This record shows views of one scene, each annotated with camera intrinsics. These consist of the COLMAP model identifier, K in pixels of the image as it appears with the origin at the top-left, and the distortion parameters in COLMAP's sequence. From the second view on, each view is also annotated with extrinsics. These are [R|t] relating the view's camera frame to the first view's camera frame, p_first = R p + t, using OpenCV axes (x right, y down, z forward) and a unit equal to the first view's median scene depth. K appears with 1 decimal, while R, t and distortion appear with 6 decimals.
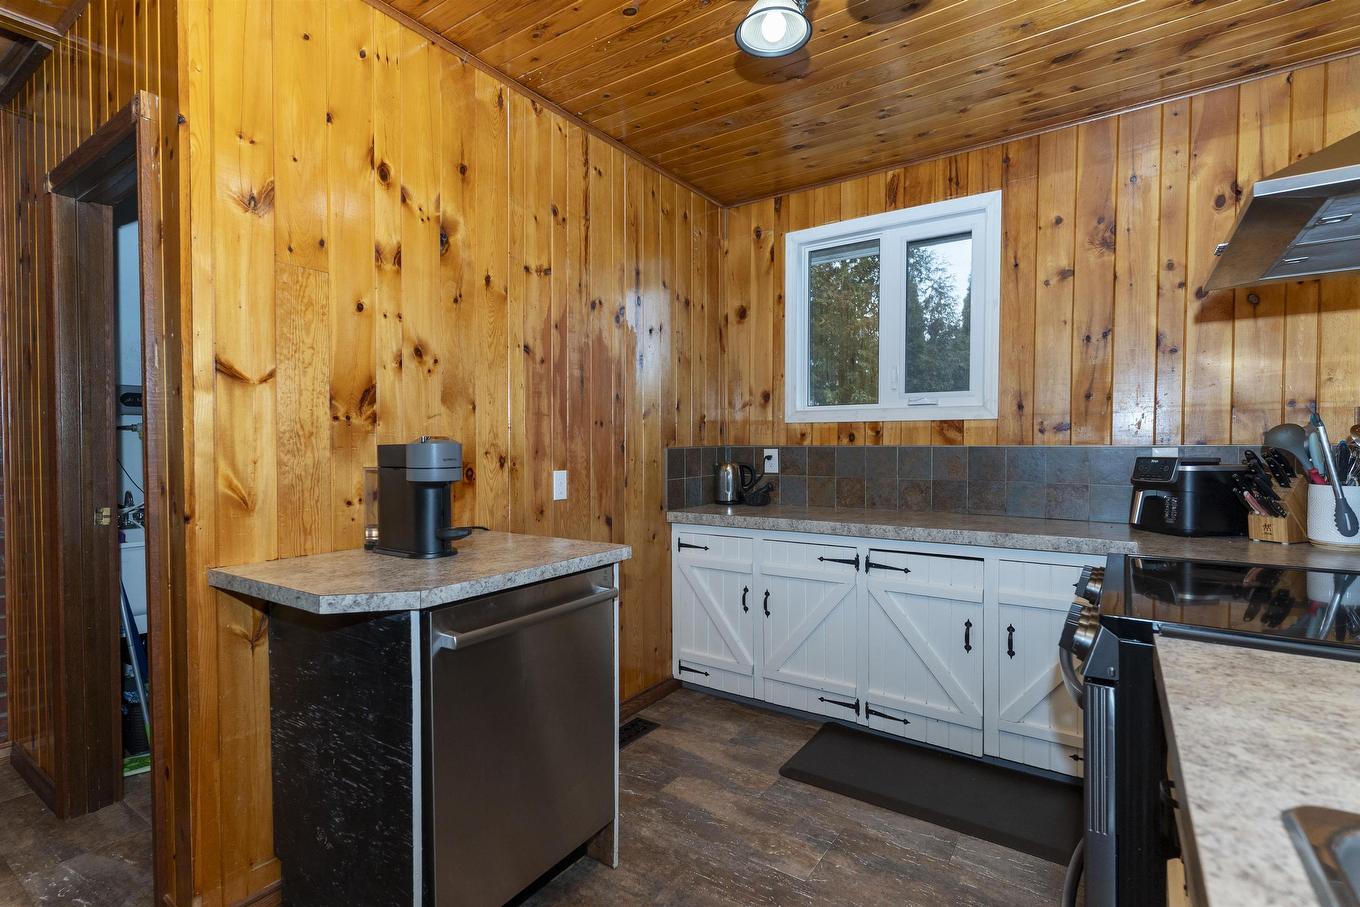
lens RADIAL K [[646.4, 0, 677.5], [0, 646.4, 457.7], [0, 0, 1]] dist [0.003900, 0.000347]
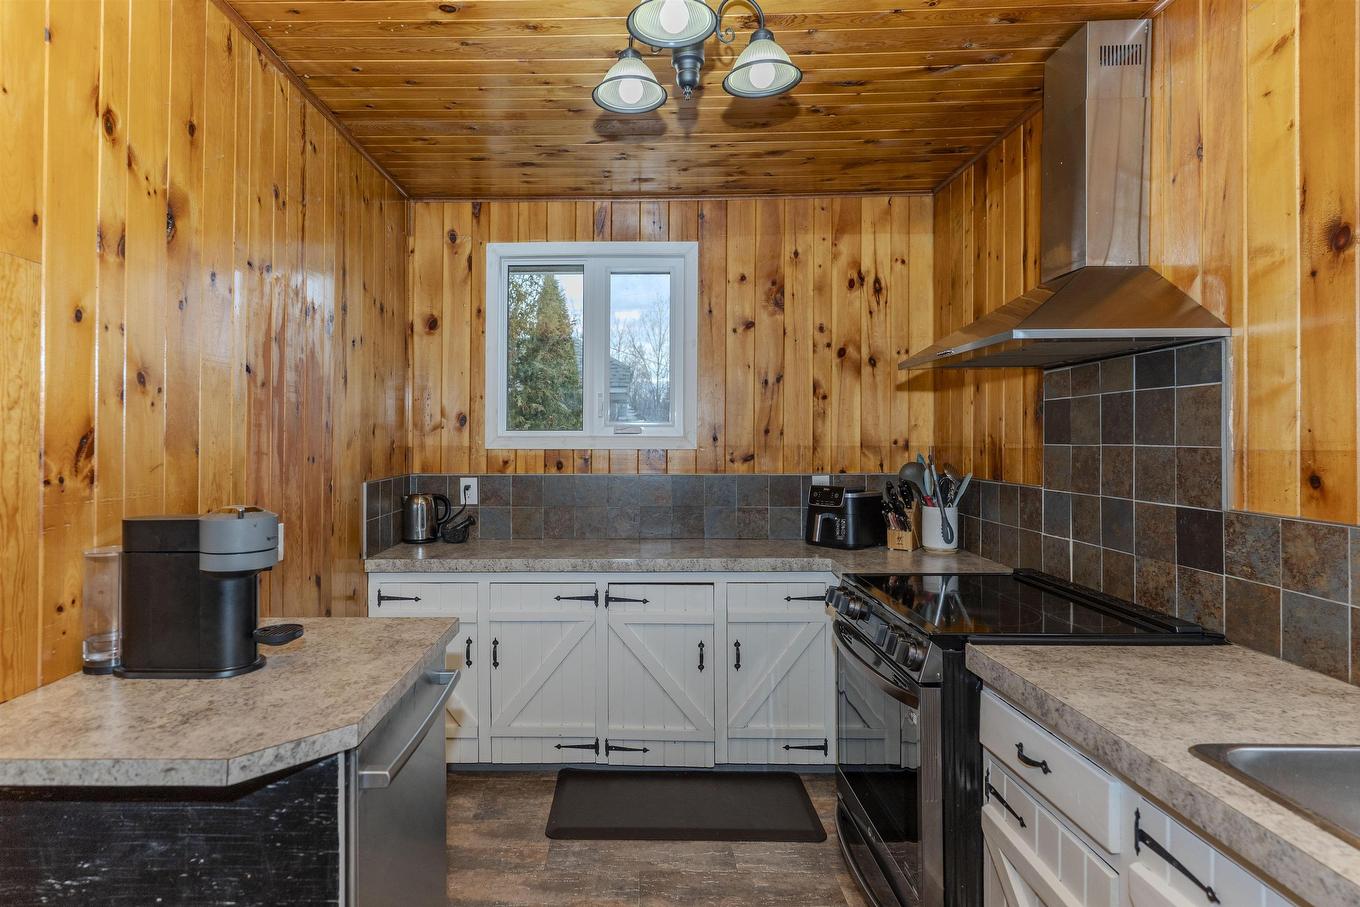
lens RADIAL K [[736.1, 0, 620.6], [0, 736.1, 434.0], [0, 0, 1]] dist [-0.002335, 0.001114]
pose [[0.837862, 0.005610, 0.545853, -0.327028], [0.010685, 0.999587, -0.026673, -0.061546], [-0.545777, 0.028181, 0.837456, 0.037953]]
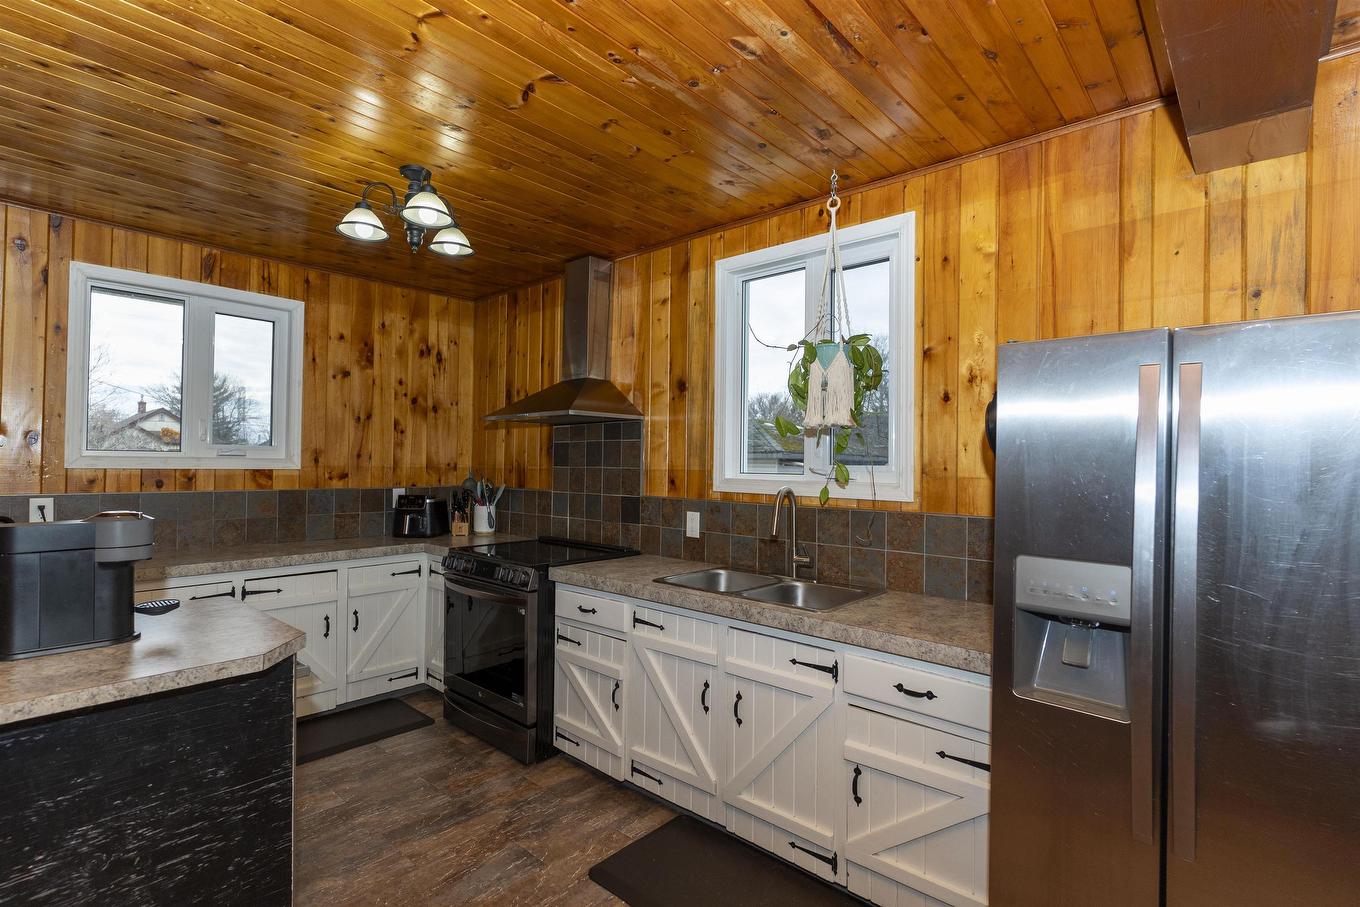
lens RADIAL K [[646.4, 0, 678.1], [0, 646.4, 460.7], [0, 0, 1]] dist [0.003900, 0.000347]
pose [[0.132227, 0.010052, 0.991168, -0.840042], [0.010876, 0.999874, -0.011591, -0.060842], [-0.991160, 0.012312, 0.132101, 0.047030]]
